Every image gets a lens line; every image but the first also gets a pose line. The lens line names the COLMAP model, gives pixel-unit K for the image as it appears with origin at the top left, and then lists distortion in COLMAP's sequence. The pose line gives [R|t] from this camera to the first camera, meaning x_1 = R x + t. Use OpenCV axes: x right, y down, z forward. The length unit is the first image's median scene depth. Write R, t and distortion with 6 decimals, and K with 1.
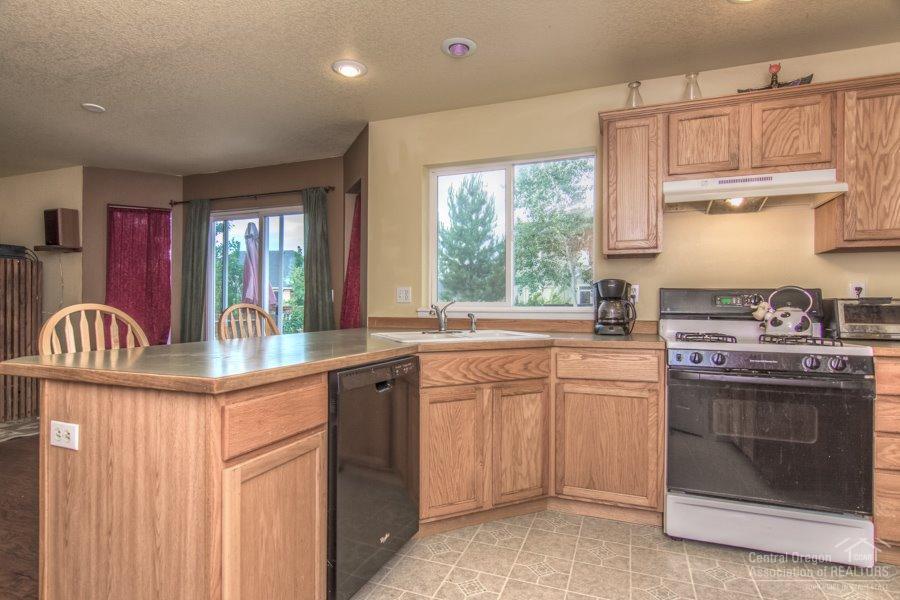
lens RADIAL K [[476.6, 0, 446.1], [0, 476.6, 302.4], [0, 0, 1]] dist [0.001928, -0.000132]
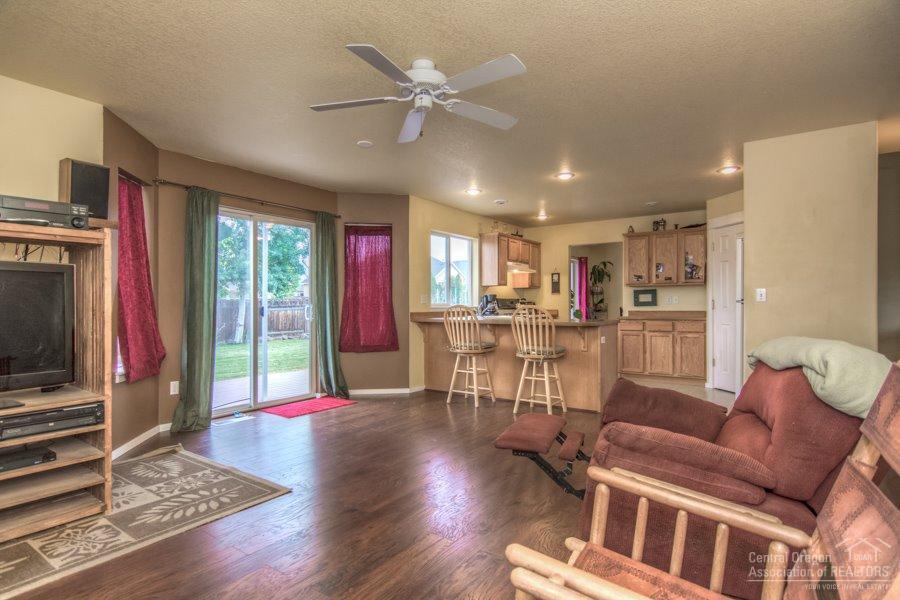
lens RADIAL K [[476.6, 0, 446.1], [0, 476.6, 302.4], [0, 0, 1]] dist [0.001928, -0.000132]
pose [[0.245149, -0.001184, 0.969485, -2.978064], [-0.001909, 0.999997, 0.001704, -0.012116], [-0.969483, -0.002269, 0.245146, 0.807483]]
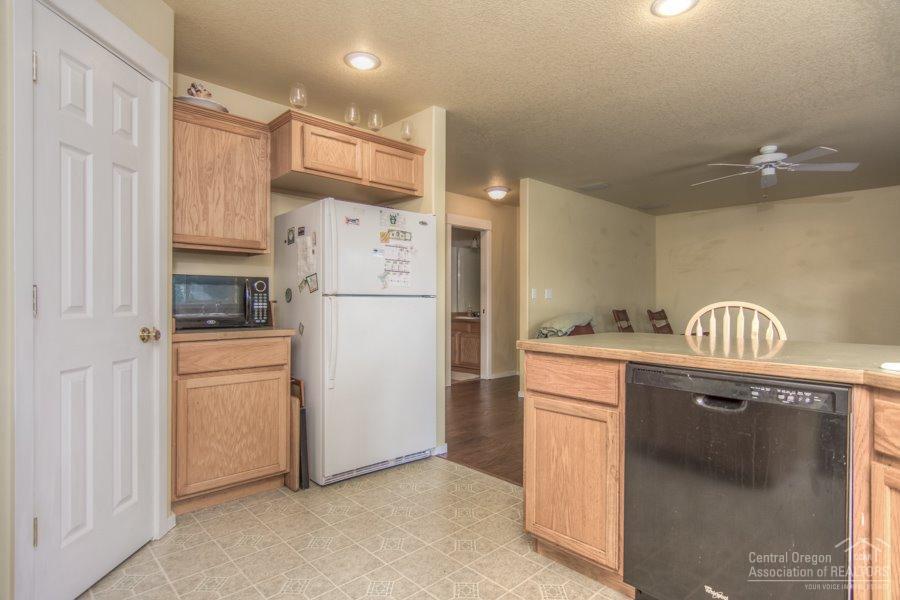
lens RADIAL K [[476.6, 0, 446.1], [0, 476.6, 302.4], [0, 0, 1]] dist [0.001928, -0.000132]
pose [[-0.427245, -0.000401, -0.904136, 0.679863], [-0.001123, 0.999999, 0.000087, 0.008419], [0.904135, 0.001052, -0.427245, 0.810298]]
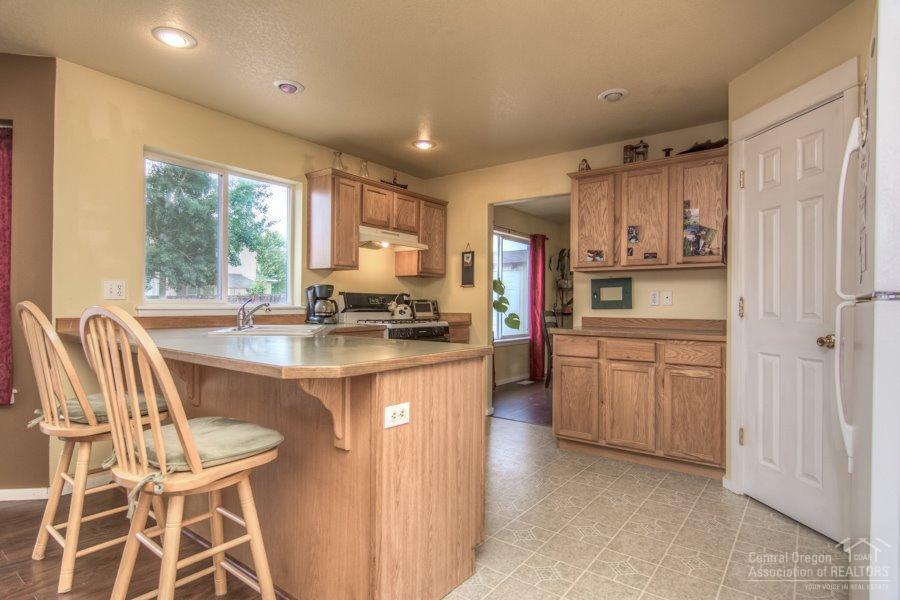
lens RADIAL K [[476.6, 0, 446.1], [0, 476.6, 302.4], [0, 0, 1]] dist [0.001928, -0.000132]
pose [[0.276429, 0.000436, 0.961034, -1.214296], [-0.011463, 0.999930, 0.002843, -0.005813], [-0.960966, -0.011802, 0.276415, 0.352249]]
